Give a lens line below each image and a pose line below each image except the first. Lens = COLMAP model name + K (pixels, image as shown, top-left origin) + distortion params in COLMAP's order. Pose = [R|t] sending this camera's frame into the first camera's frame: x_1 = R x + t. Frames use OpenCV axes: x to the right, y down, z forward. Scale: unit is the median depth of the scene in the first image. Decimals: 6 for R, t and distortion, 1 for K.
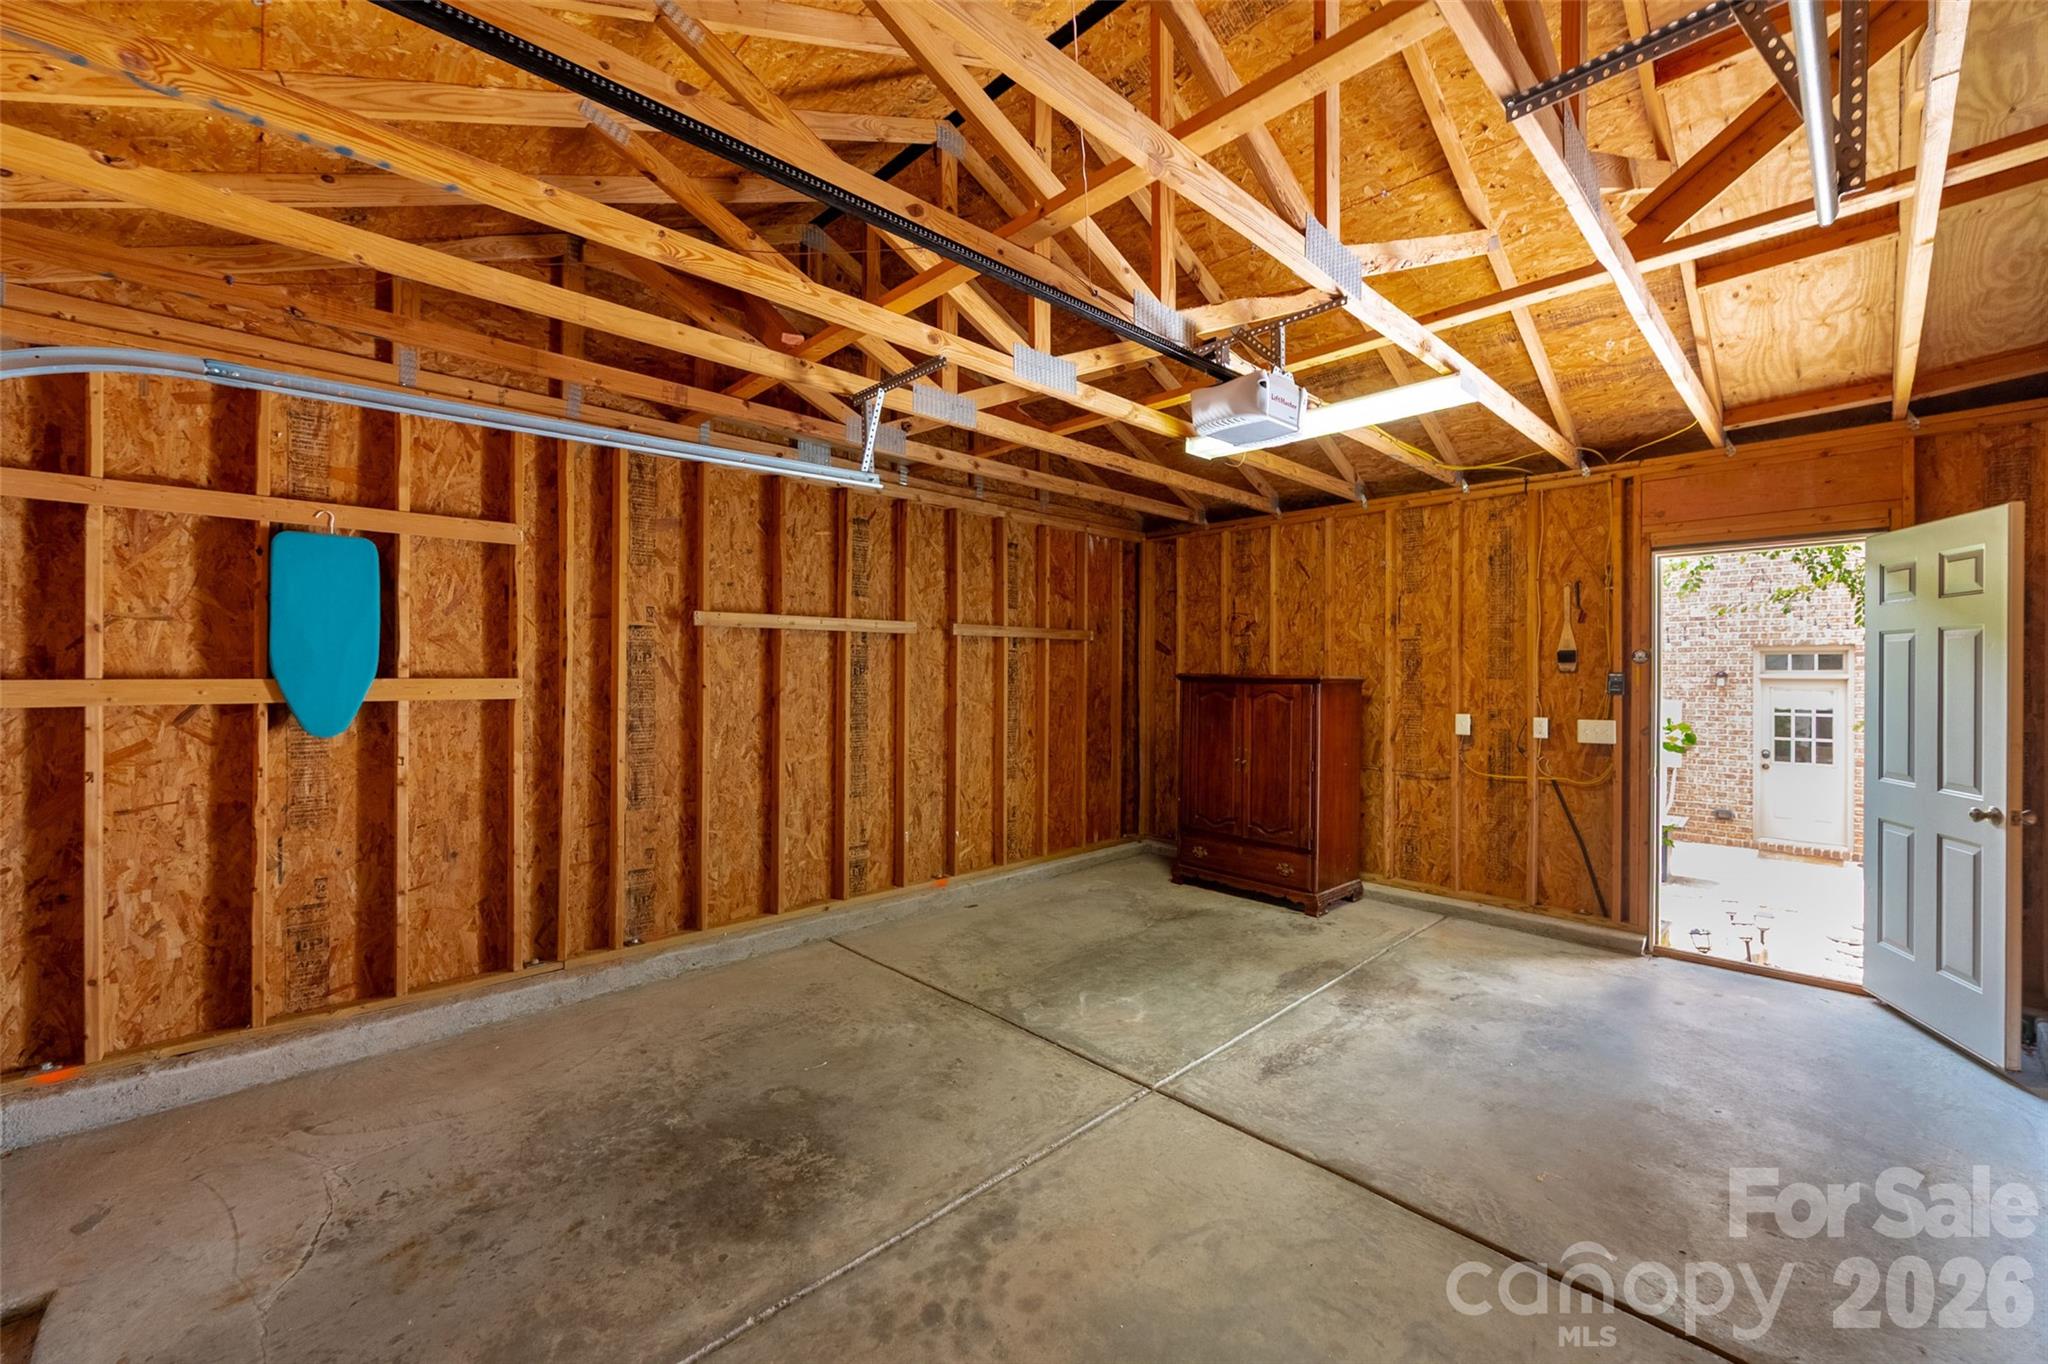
lens RADIAL K [[817.1, 0, 1050.2], [0, 817.1, 675.3], [0, 0, 1]] dist [0.002485, -0.000389]
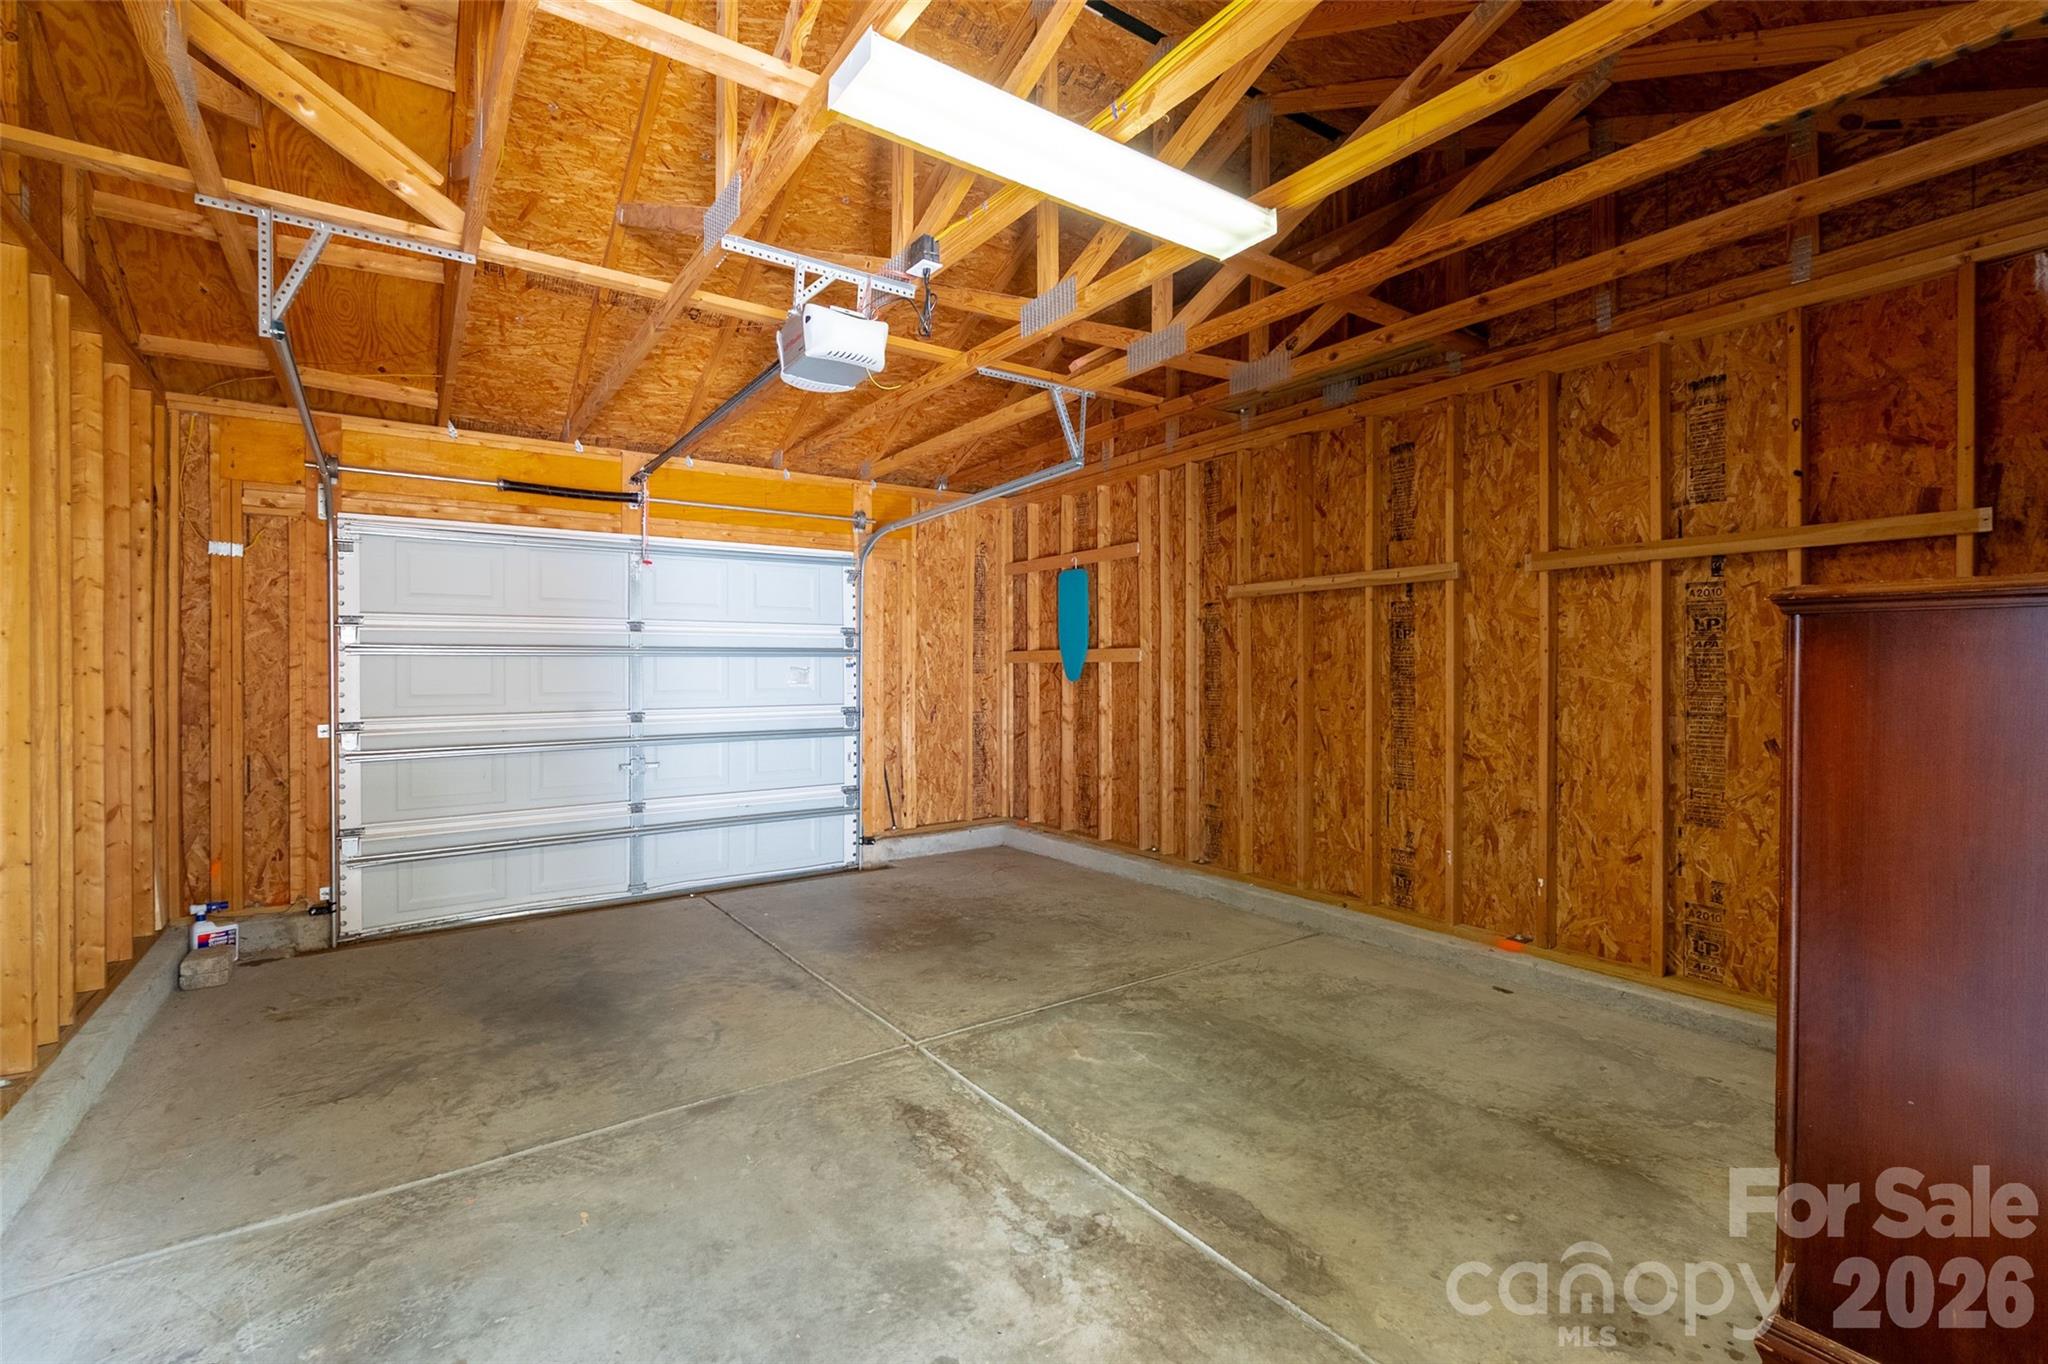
lens RADIAL K [[895.0, 0, 1031.3], [0, 895.0, 672.6], [0, 0, 1]] dist [-0.007823, 0.001113]
pose [[-0.159984, 0.002430, -0.987117, 0.907423], [-0.003756, 0.999988, 0.003070, 0.041692], [0.987112, 0.004199, -0.159973, 1.020742]]
